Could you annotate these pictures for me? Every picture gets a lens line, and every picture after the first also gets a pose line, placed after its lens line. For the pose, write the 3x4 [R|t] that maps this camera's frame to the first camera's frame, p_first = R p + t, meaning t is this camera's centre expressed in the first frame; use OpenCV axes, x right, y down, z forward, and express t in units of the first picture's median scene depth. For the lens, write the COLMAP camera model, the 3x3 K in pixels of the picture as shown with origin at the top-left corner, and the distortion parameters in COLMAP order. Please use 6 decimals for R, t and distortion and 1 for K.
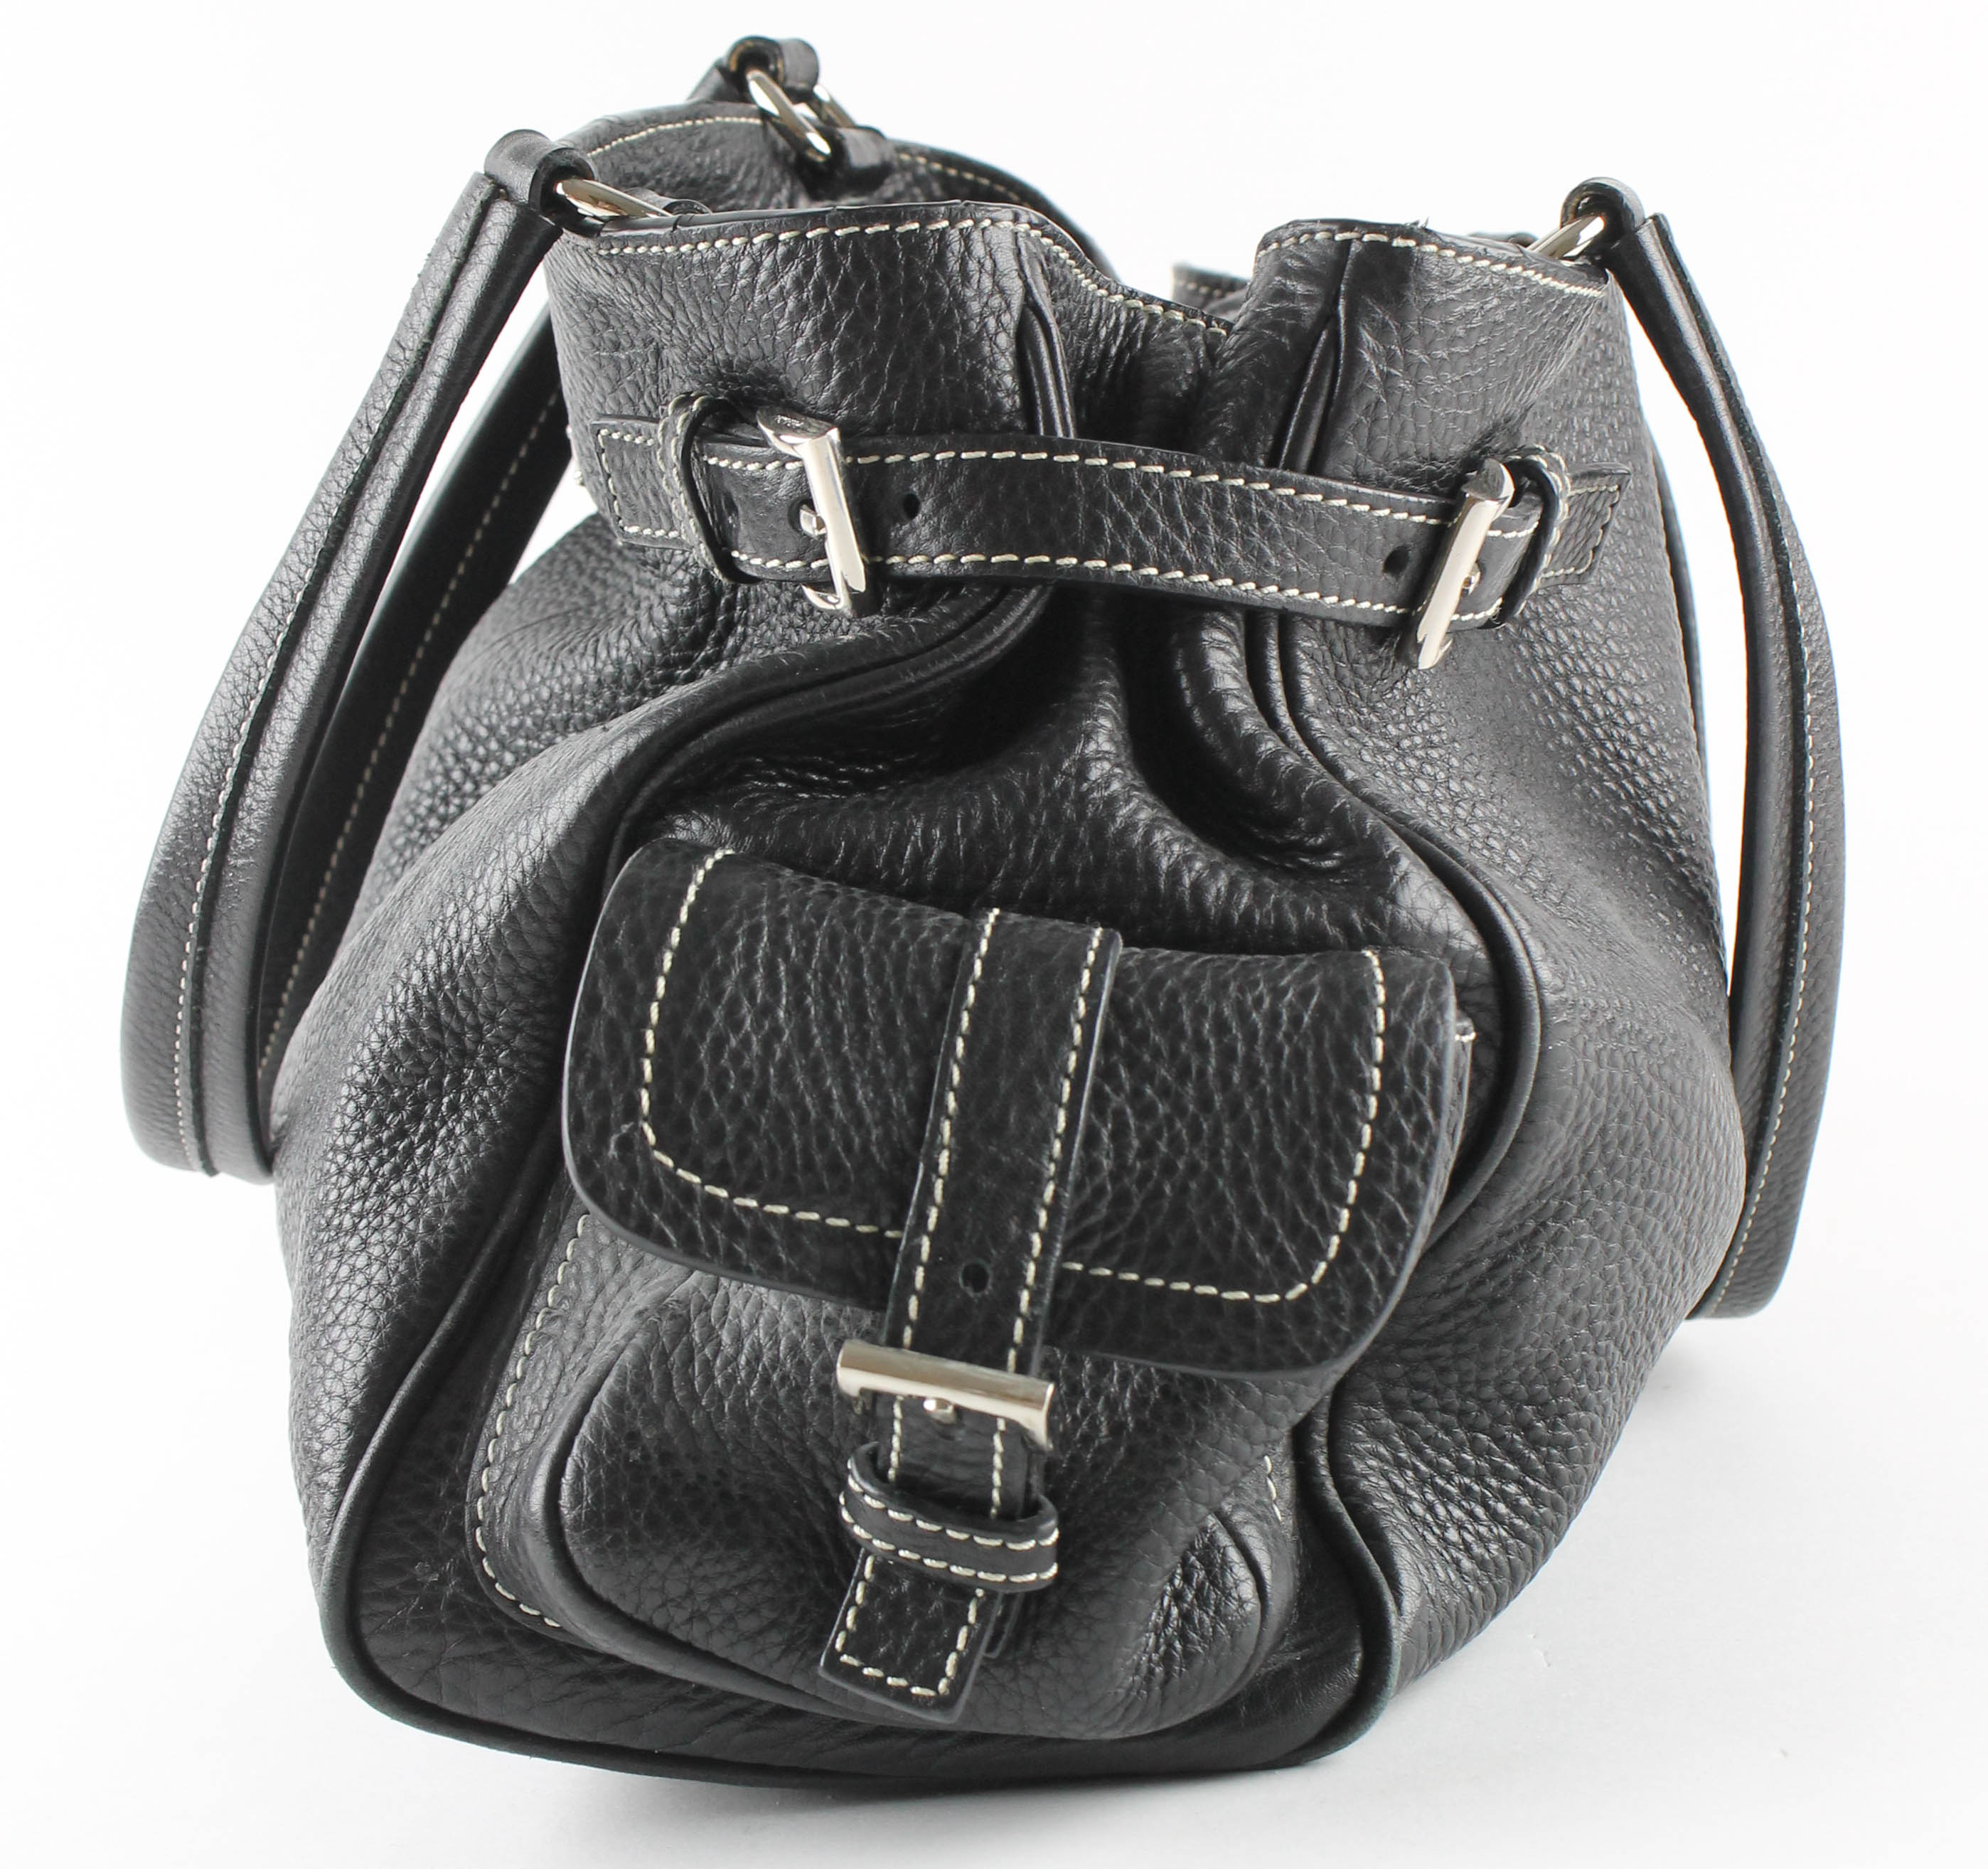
lens RADIAL K [[3891.6, 0, 994.4], [0, 3891.6, 936.2], [0, 0, 1]] dist [0.092751, 0.000000]
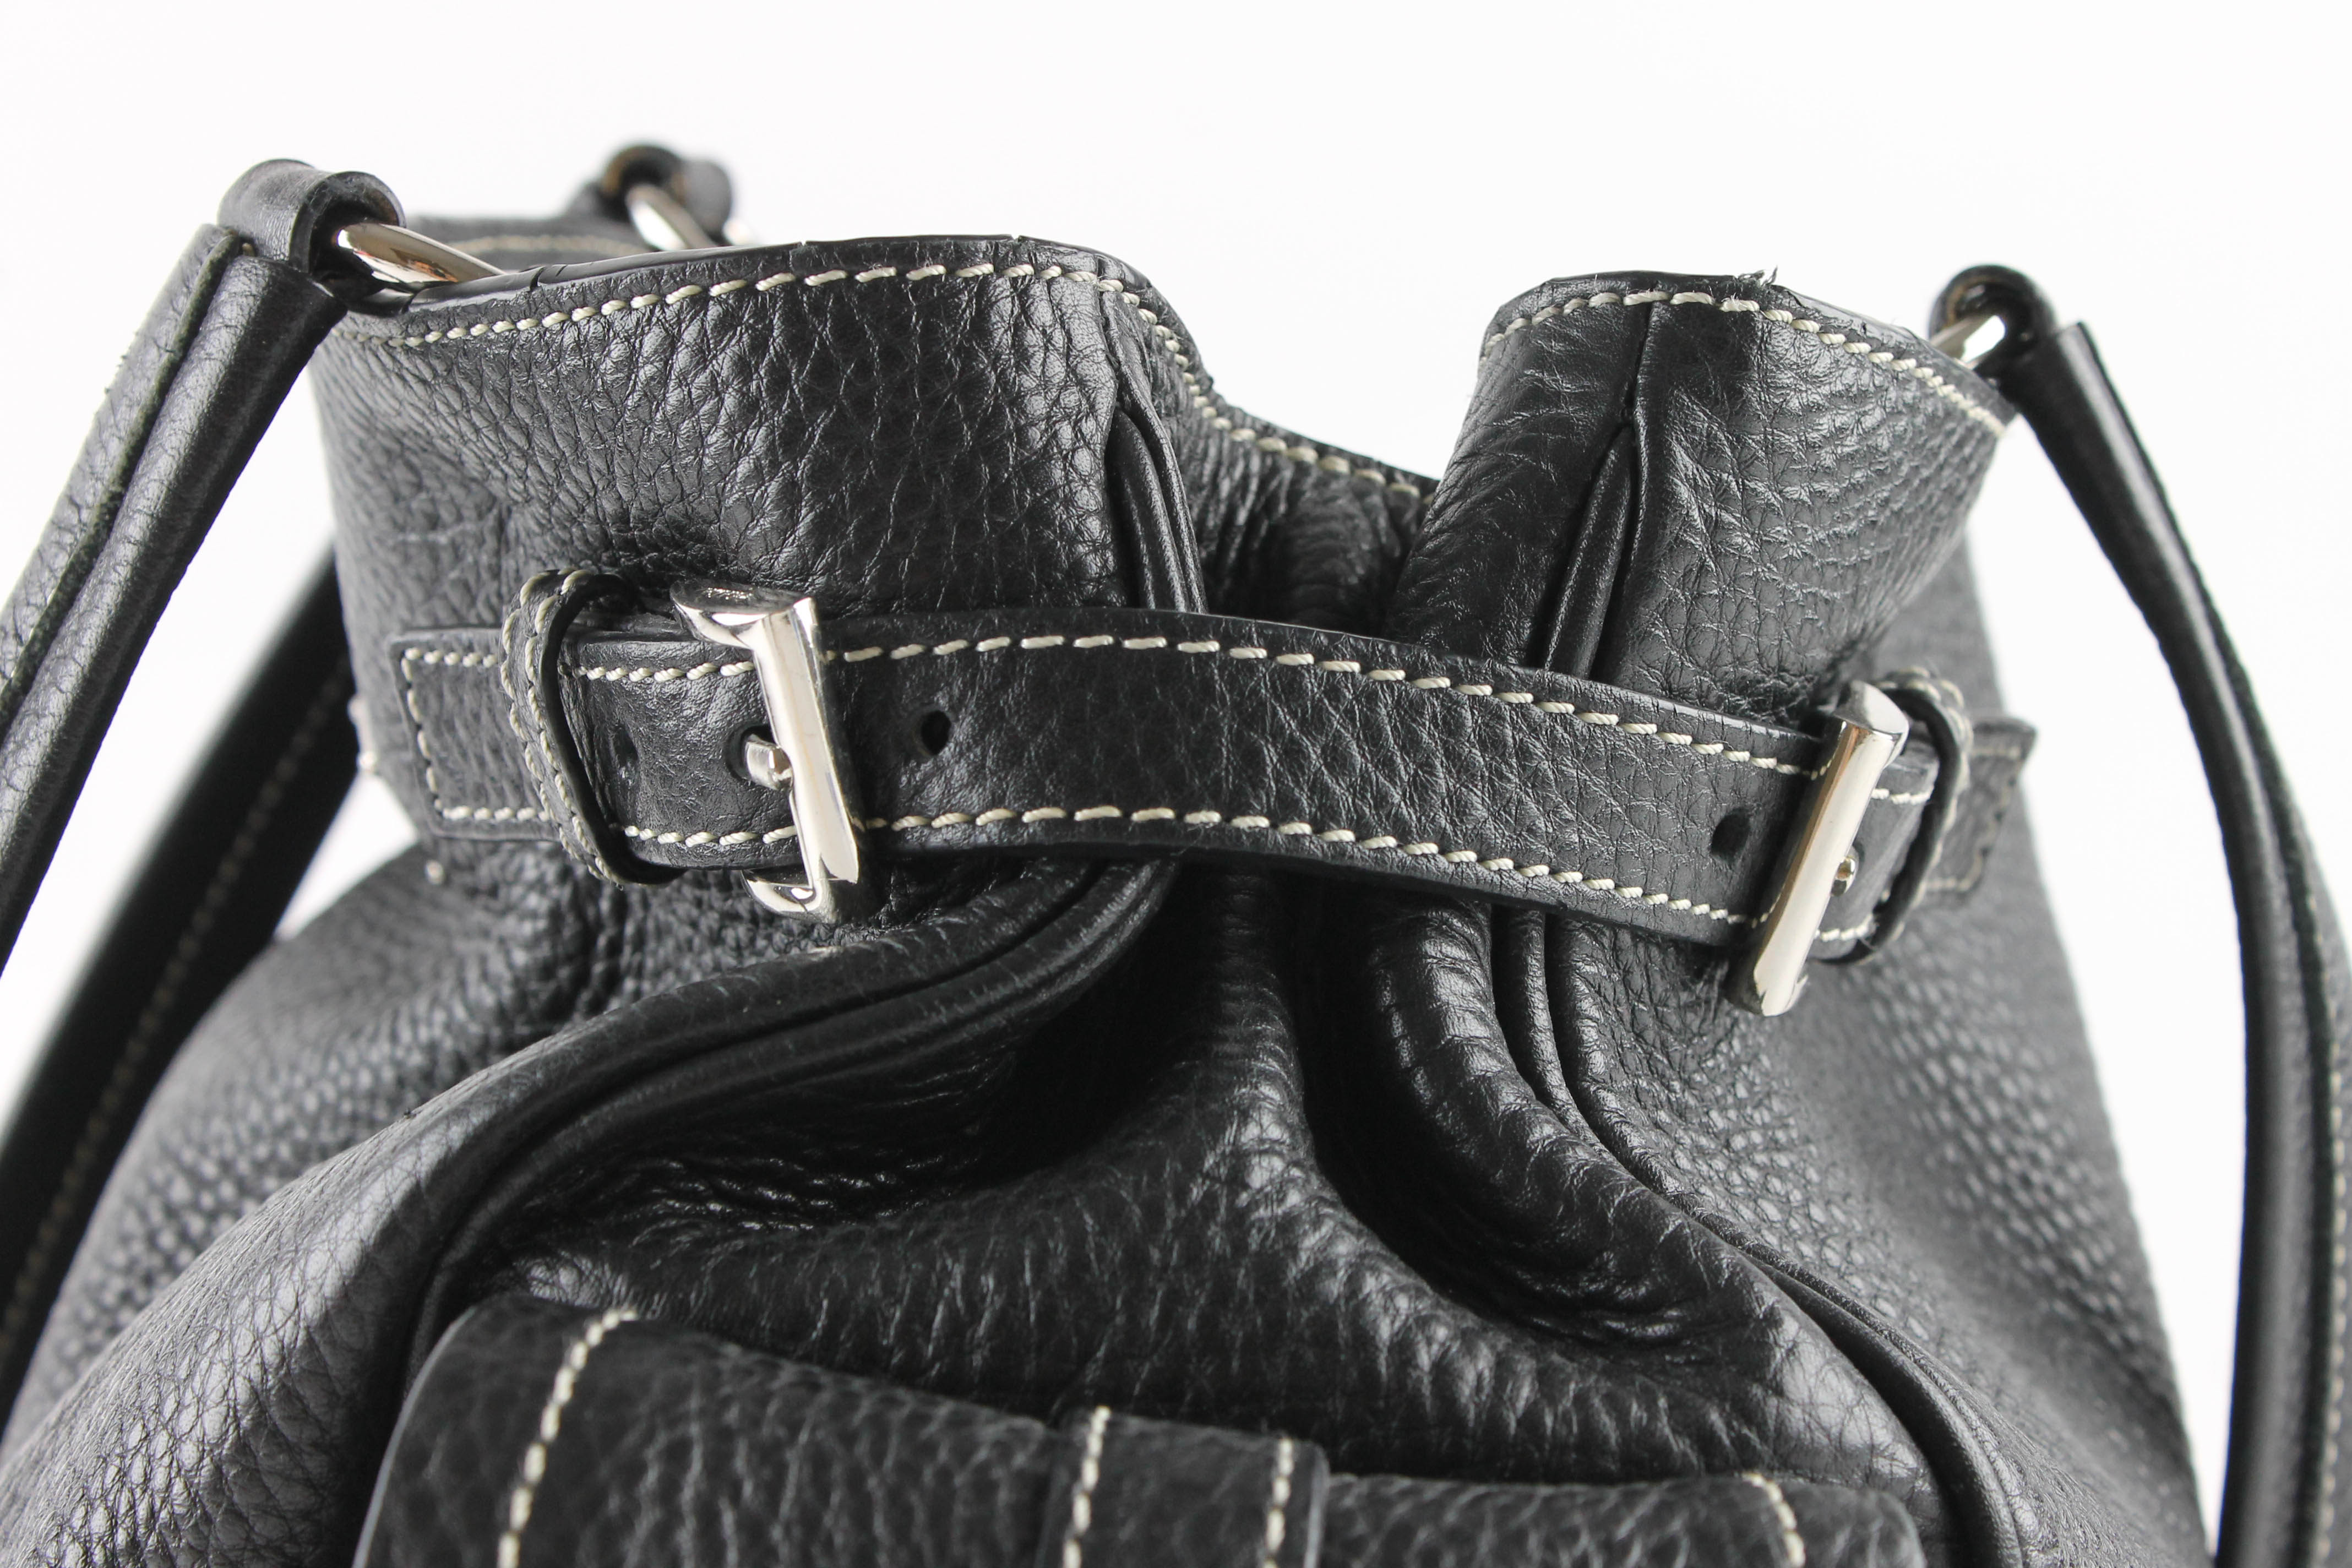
lens RADIAL K [[5067.2, 0, 1178.4], [0, 5067.2, 779.7], [0, 0, 1]] dist [0.091842, 0.000000]
pose [[0.998622, -0.007338, 0.051962, -0.024005], [0.014854, 0.989205, -0.145781, 0.009295], [-0.050332, 0.146352, 0.987951, 0.234170]]
